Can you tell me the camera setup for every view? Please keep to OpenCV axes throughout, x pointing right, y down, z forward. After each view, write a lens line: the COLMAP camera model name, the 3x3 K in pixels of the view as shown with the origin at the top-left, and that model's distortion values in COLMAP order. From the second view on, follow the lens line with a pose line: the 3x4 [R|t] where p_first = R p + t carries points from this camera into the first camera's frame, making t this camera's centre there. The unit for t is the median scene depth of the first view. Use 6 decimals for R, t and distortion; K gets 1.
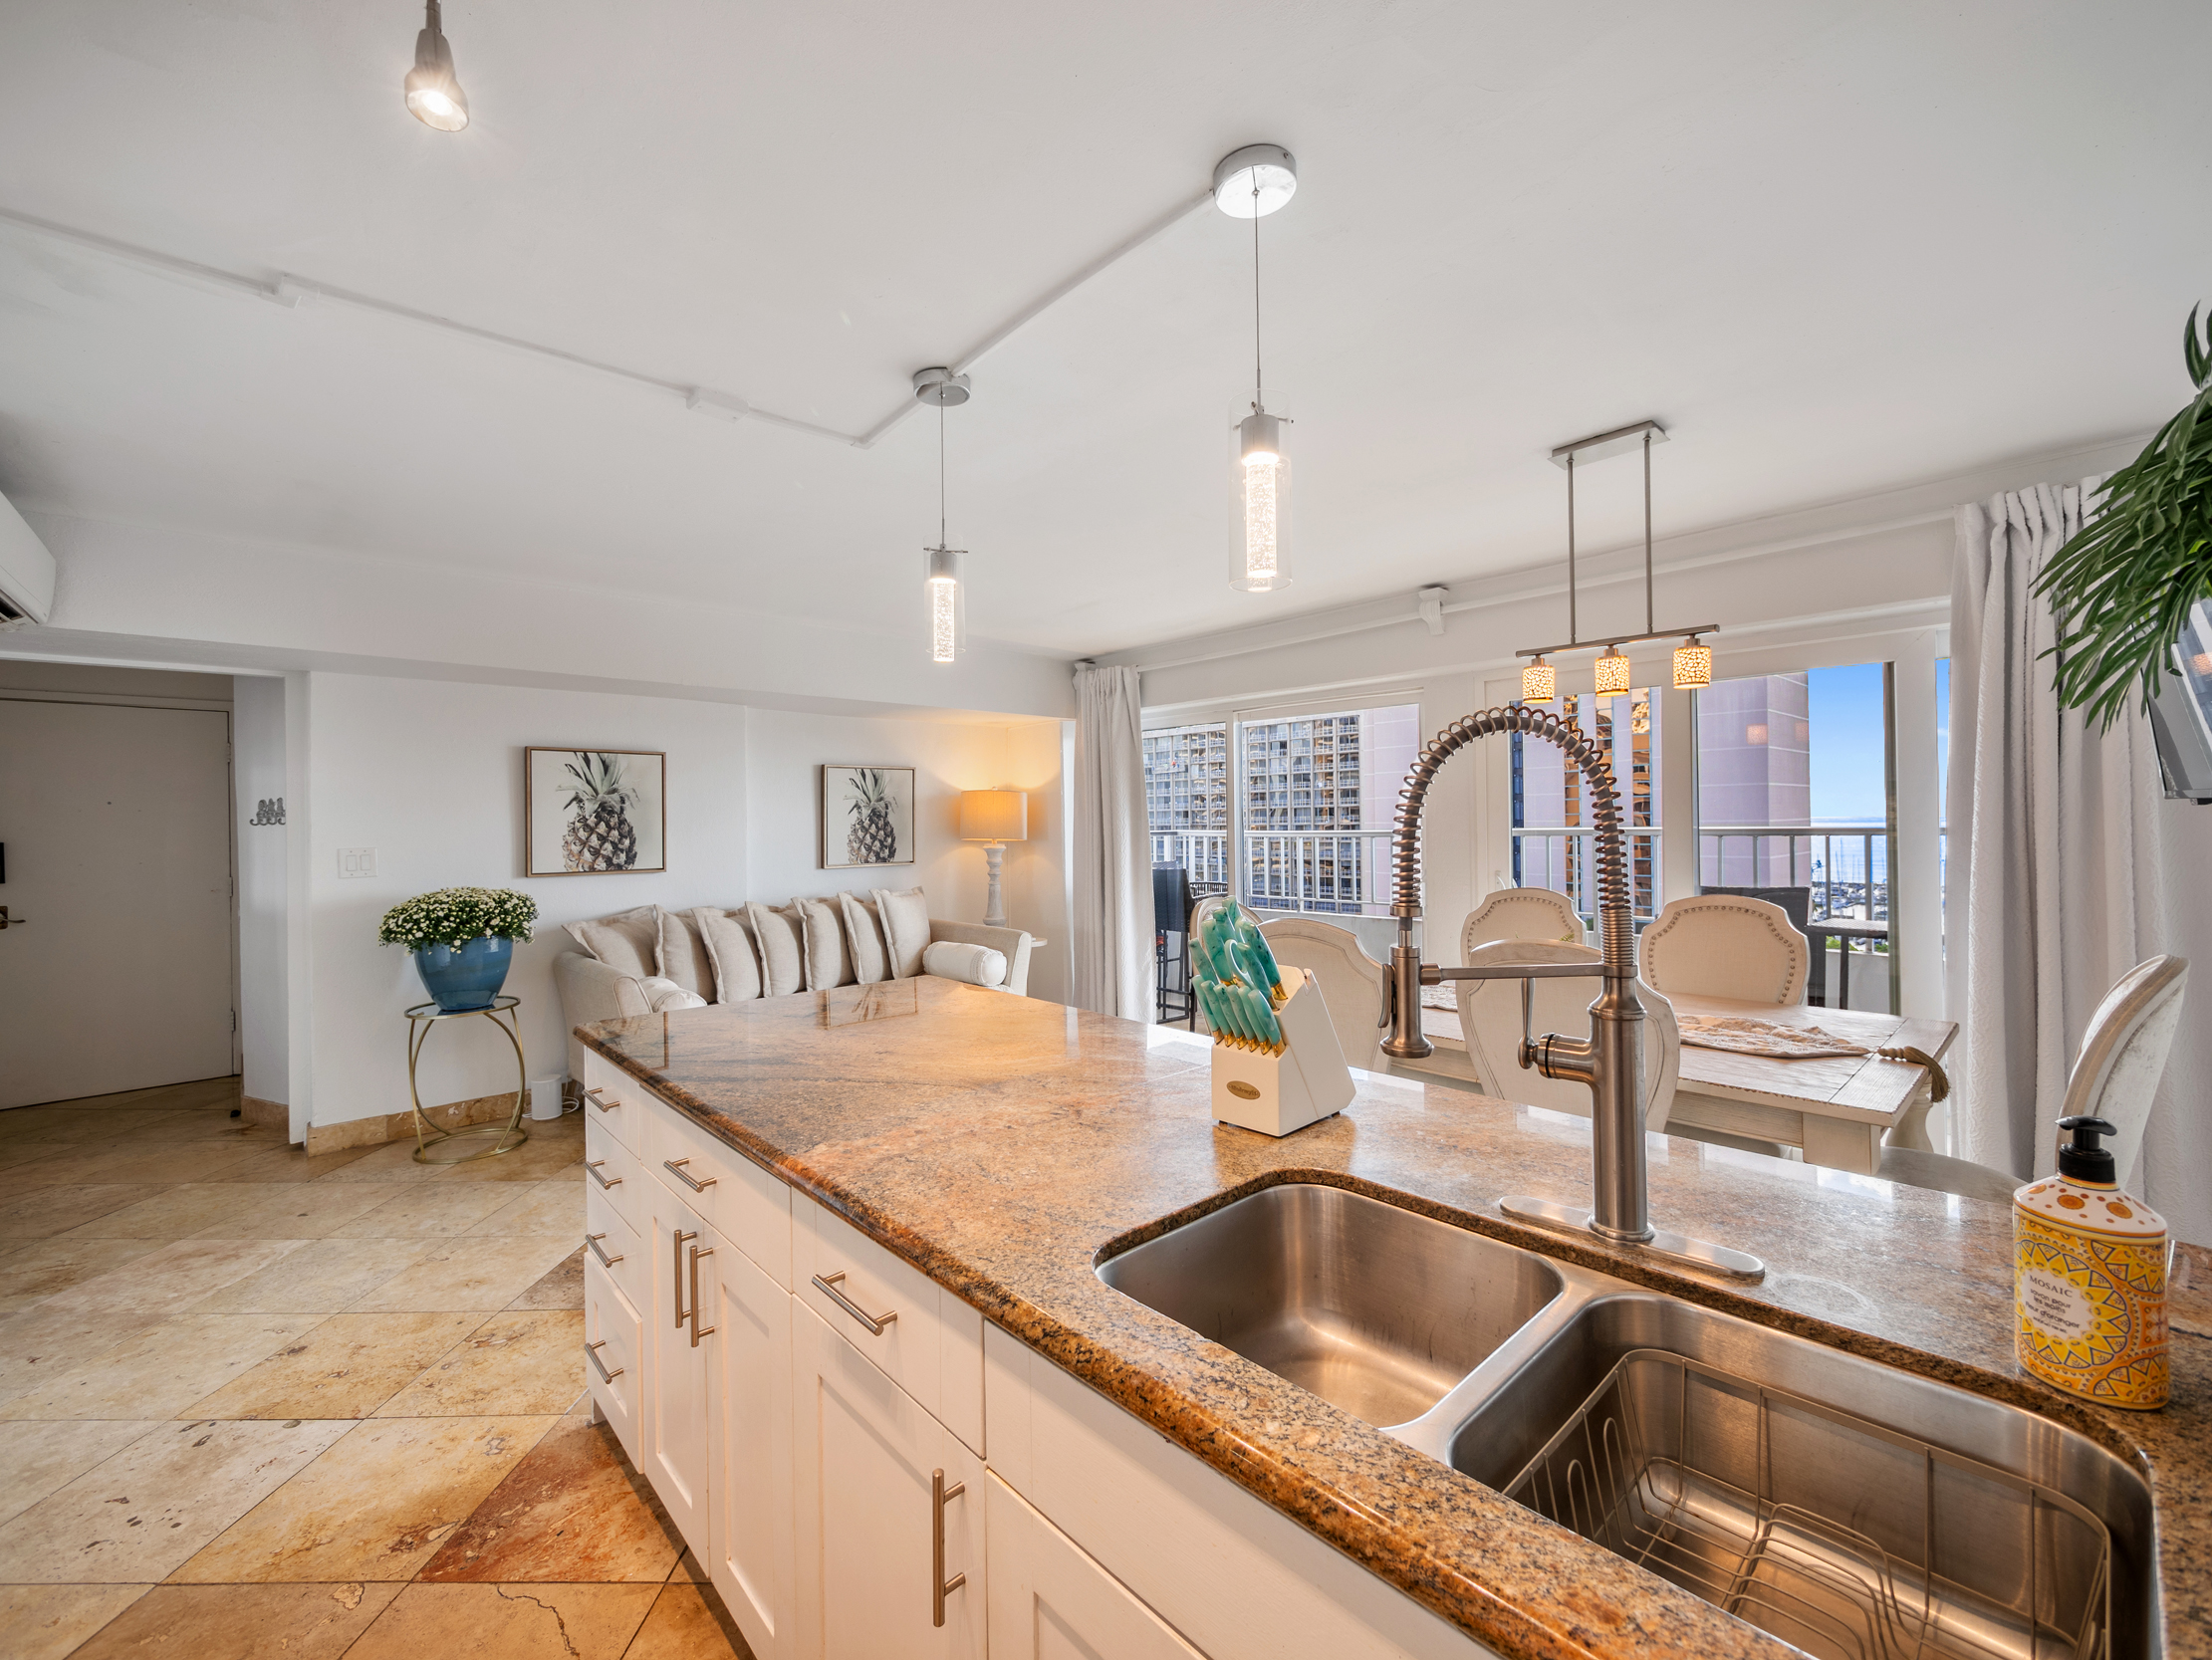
lens RADIAL K [[916.8, 0, 1108.4], [0, 916.8, 816.0], [0, 0, 1]] dist [-0.011853, 0.001979]
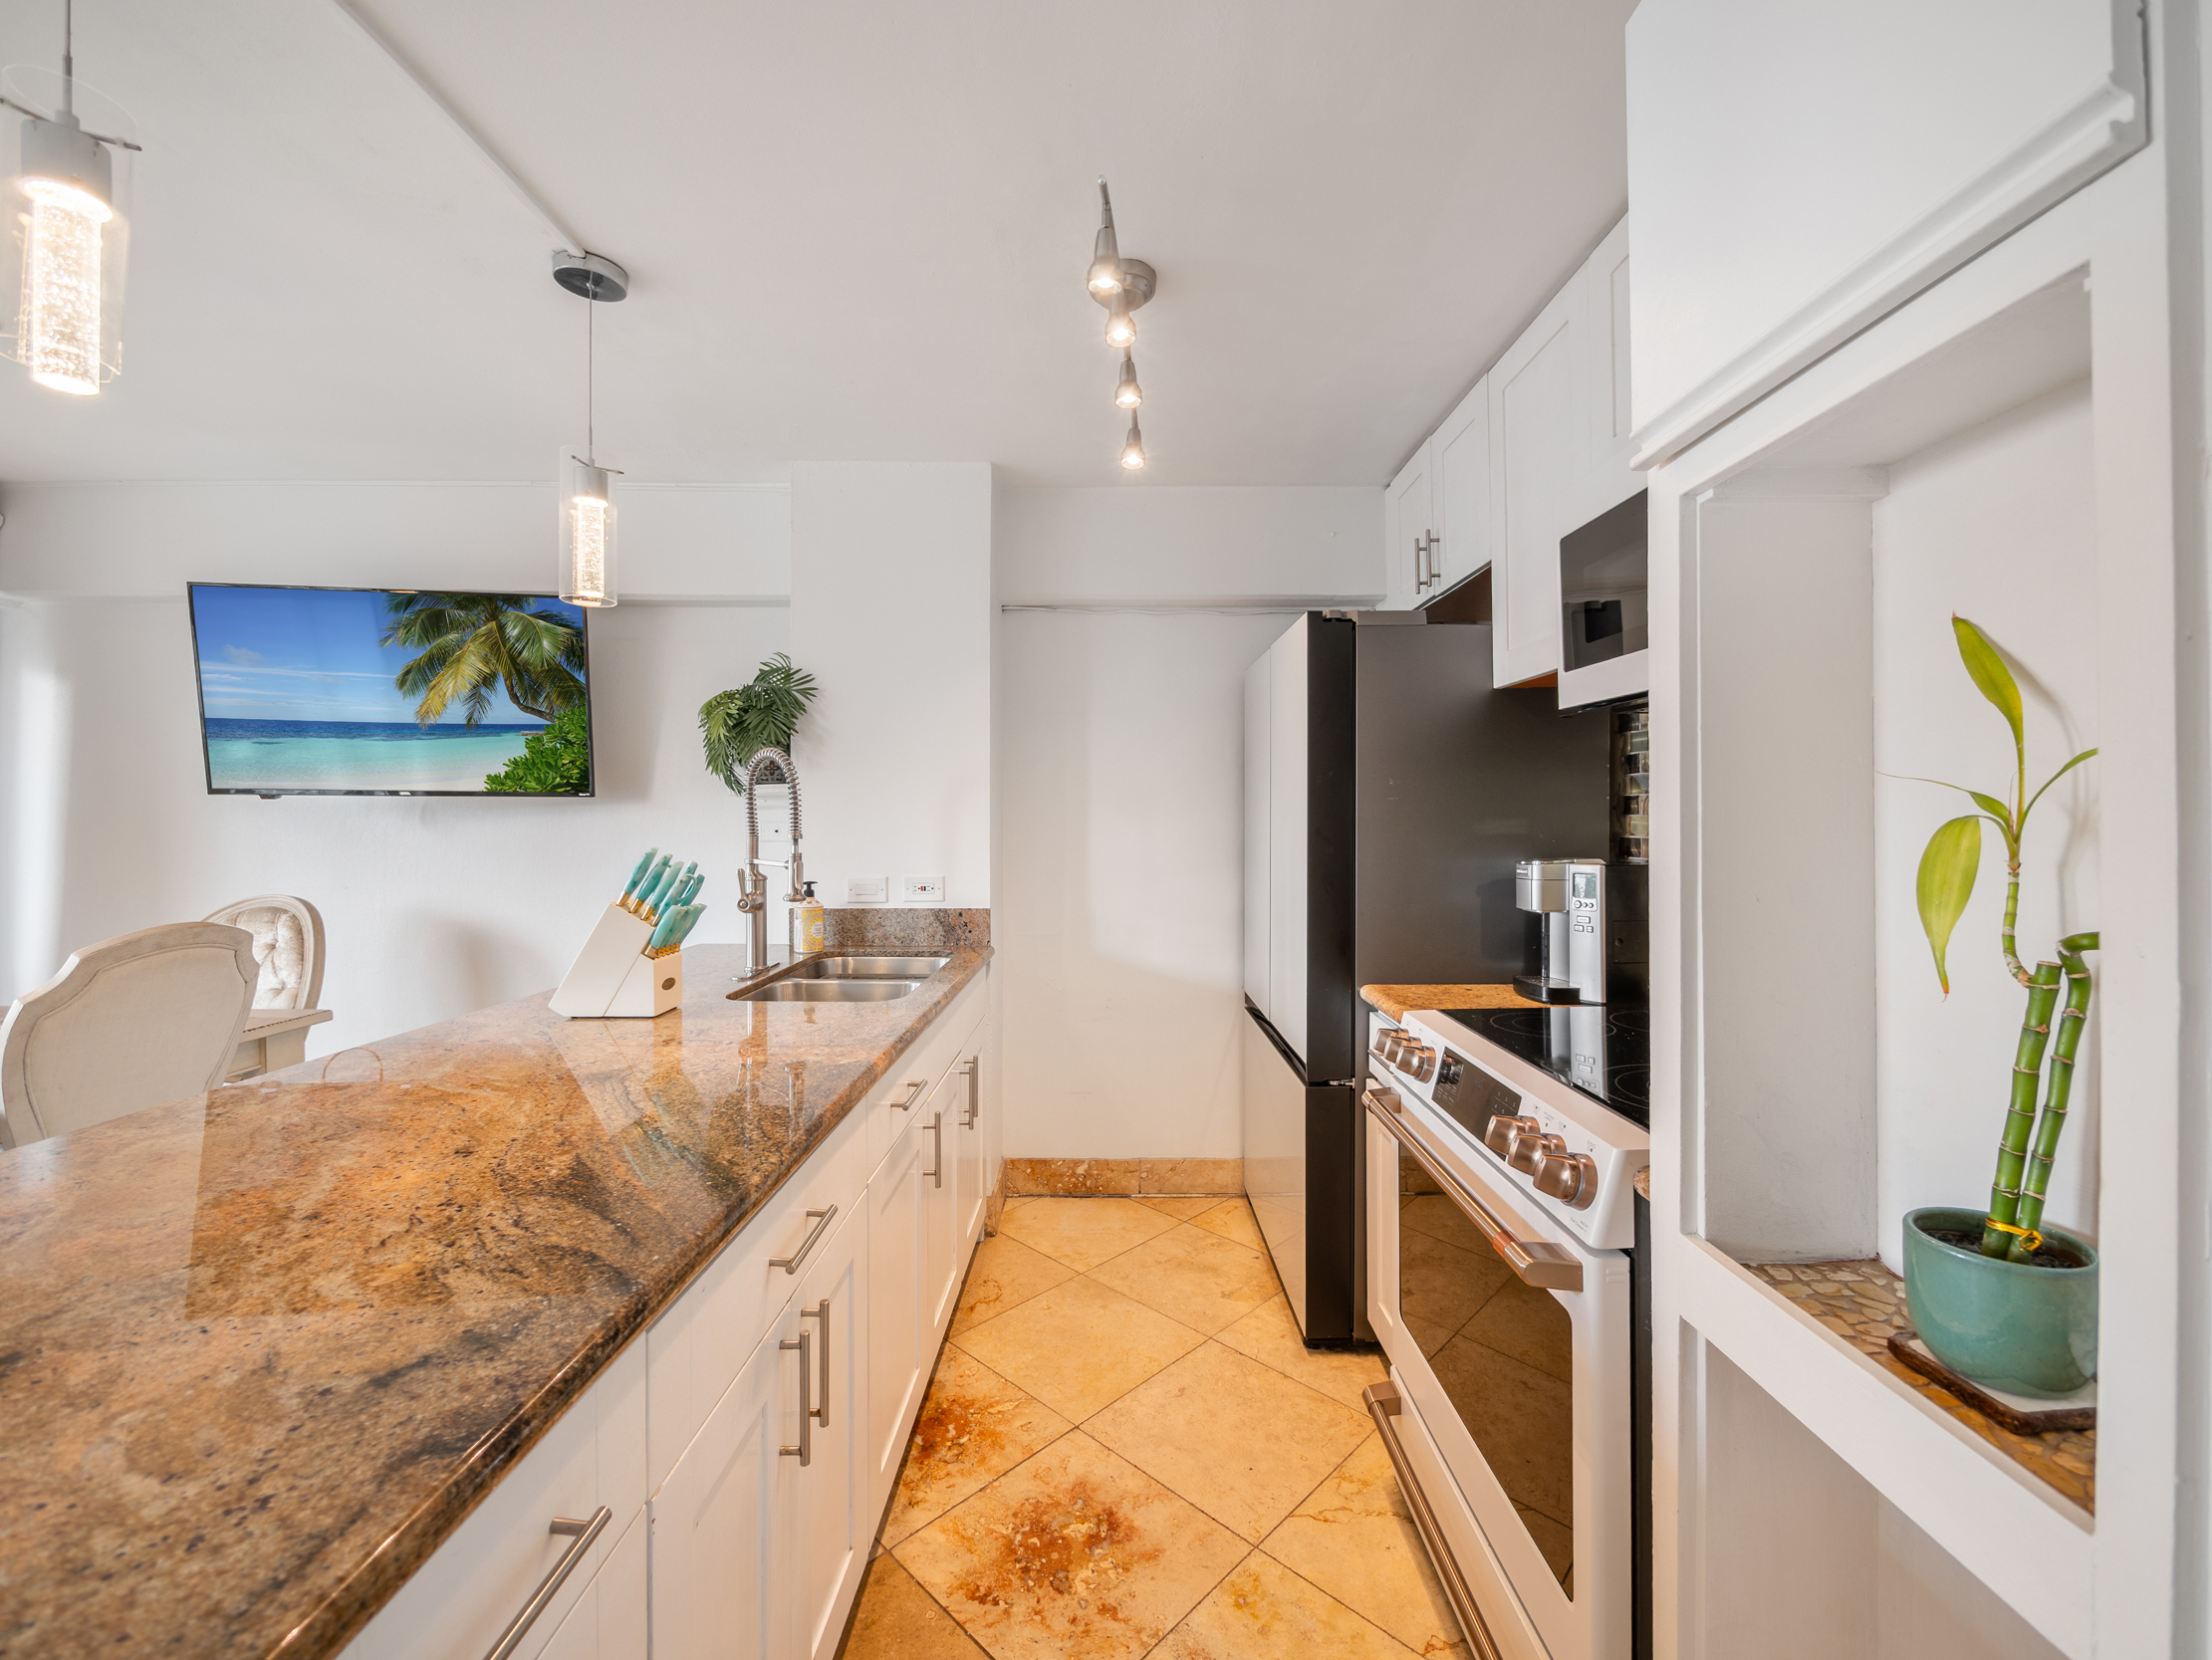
lens RADIAL K [[916.8, 0, 1113.2], [0, 916.8, 823.7], [0, 0, 1]] dist [-0.011853, 0.001979]
pose [[-0.728825, 0.006384, 0.684670, -0.468448], [0.002783, 0.999976, -0.006362, 0.022304], [-0.684694, -0.002731, -0.728826, 0.555069]]
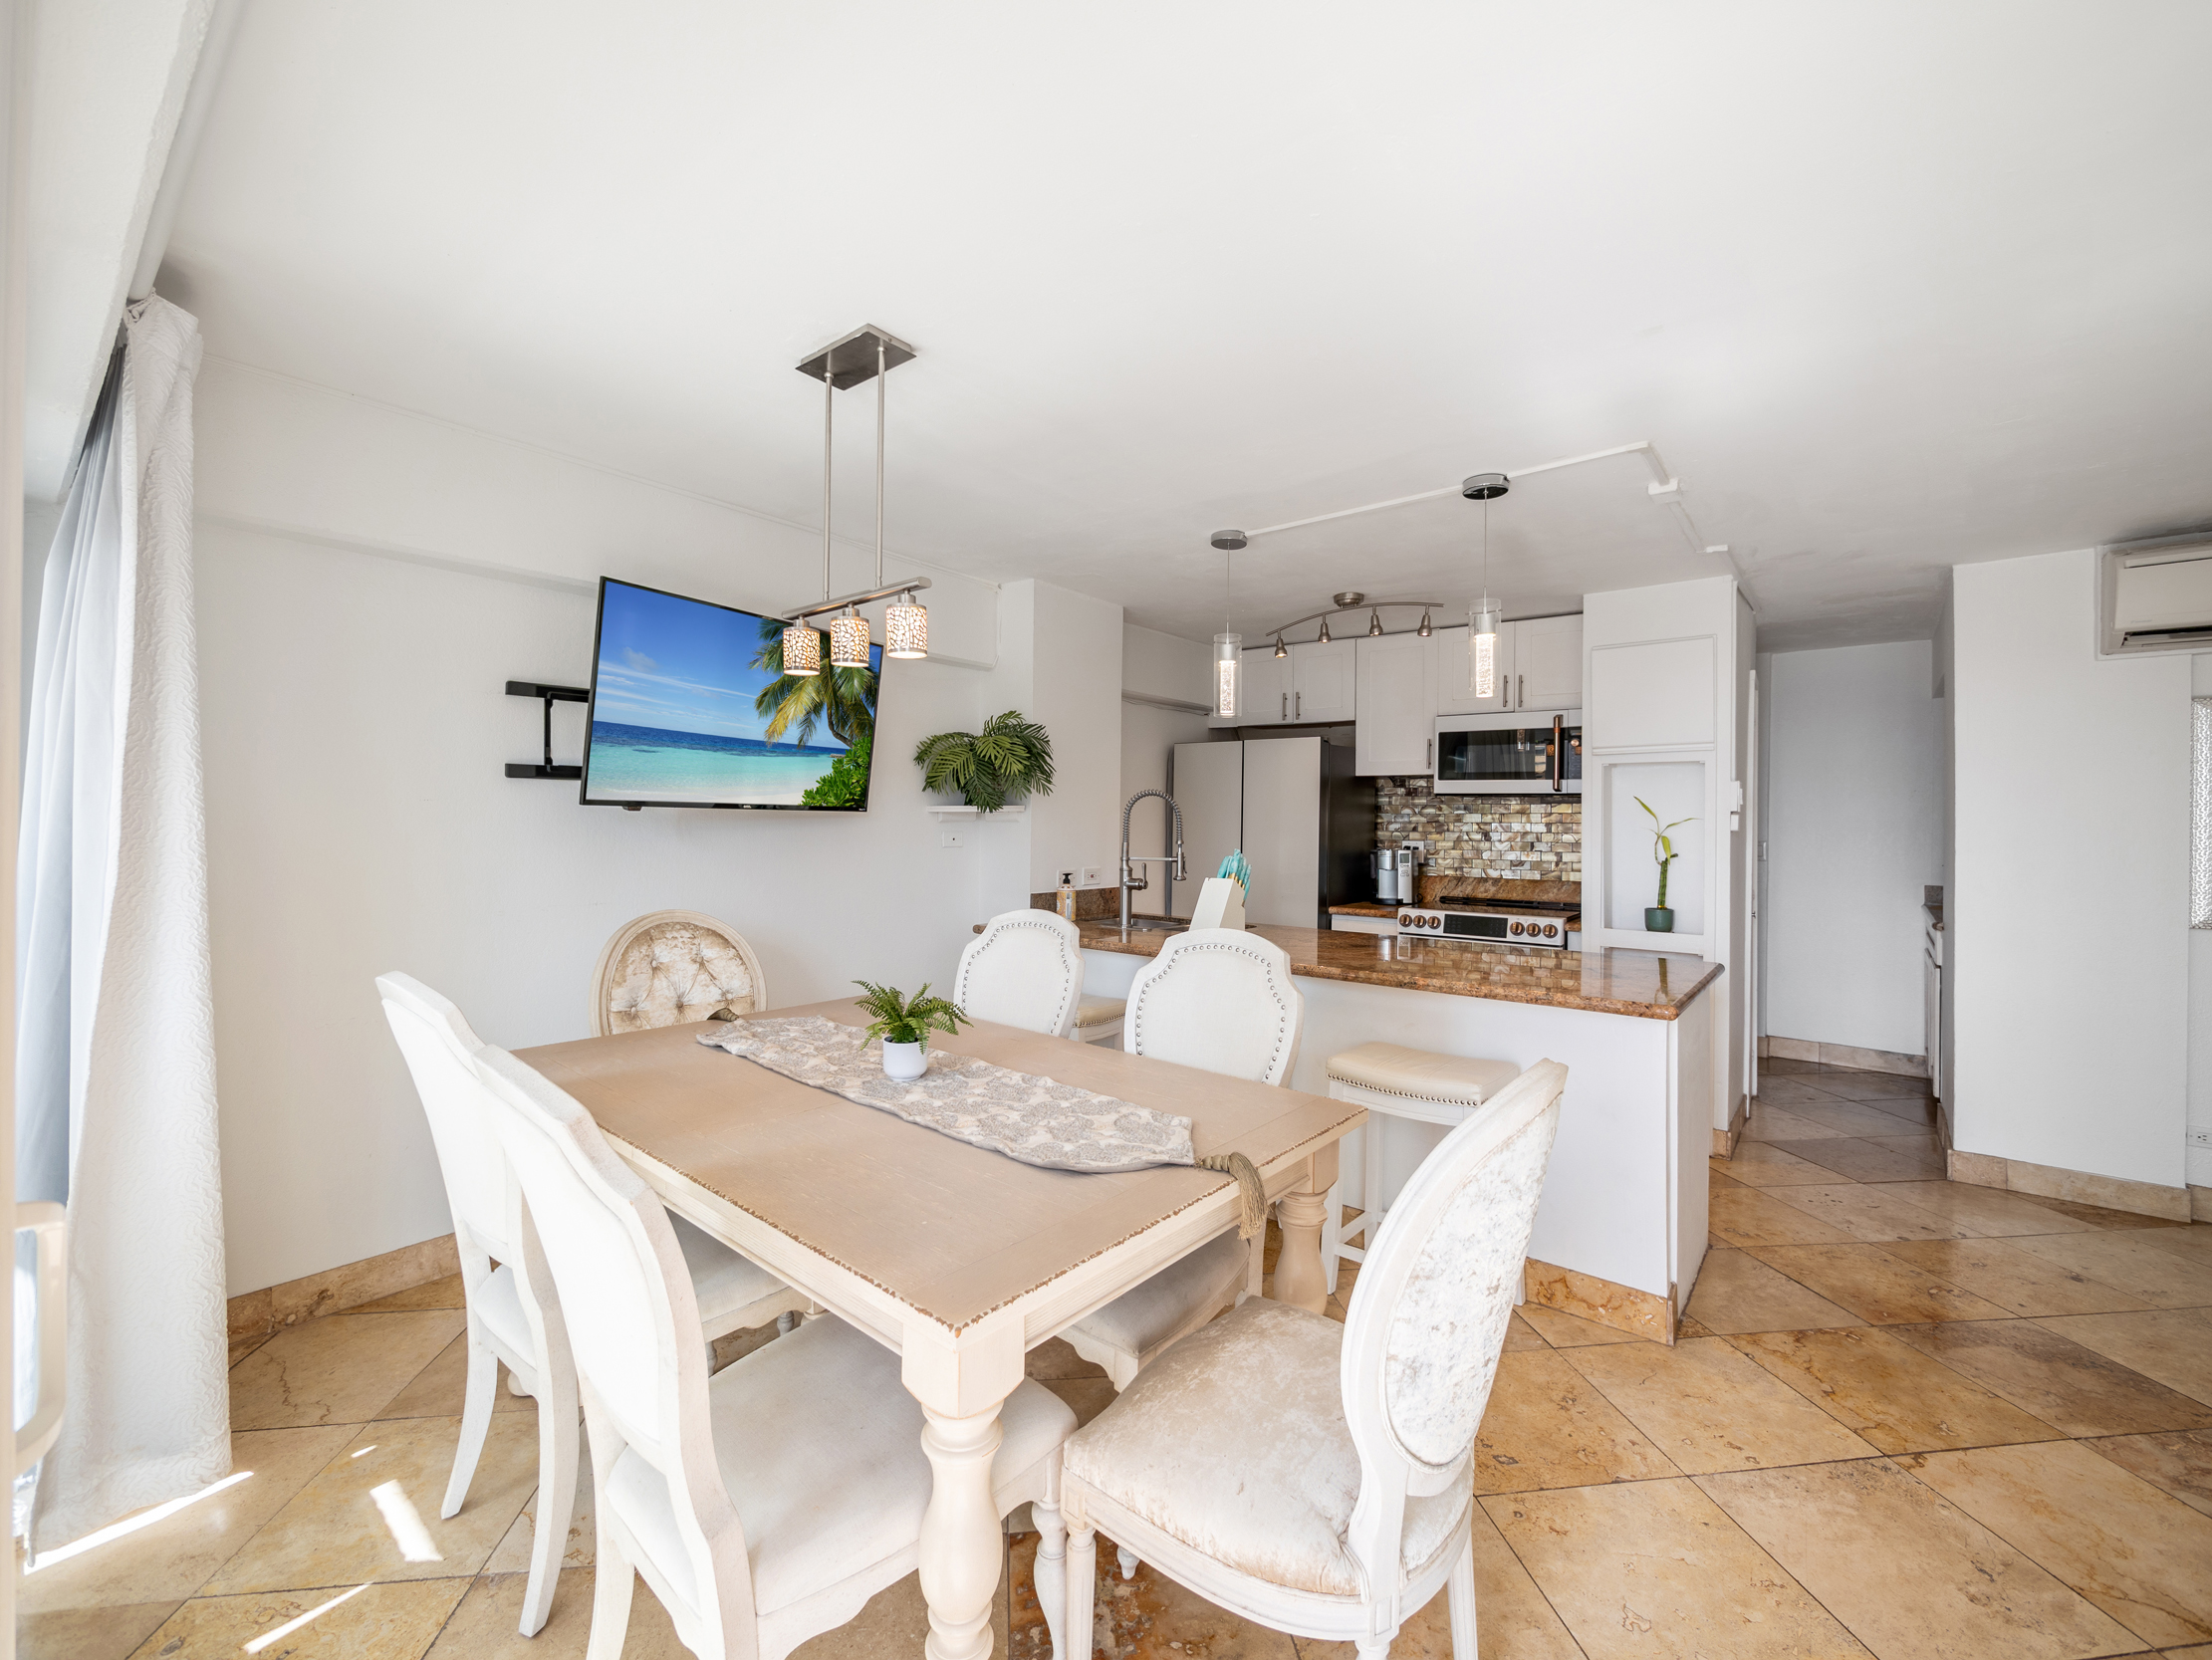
lens RADIAL K [[916.8, 0, 1106.3], [0, 916.8, 822.1], [0, 0, 1]] dist [-0.011853, 0.001979]
pose [[-0.992152, 0.001931, -0.125022, 0.294675], [0.002900, 0.999967, -0.007570, 0.010890], [0.125004, -0.007873, -0.992125, 1.270361]]
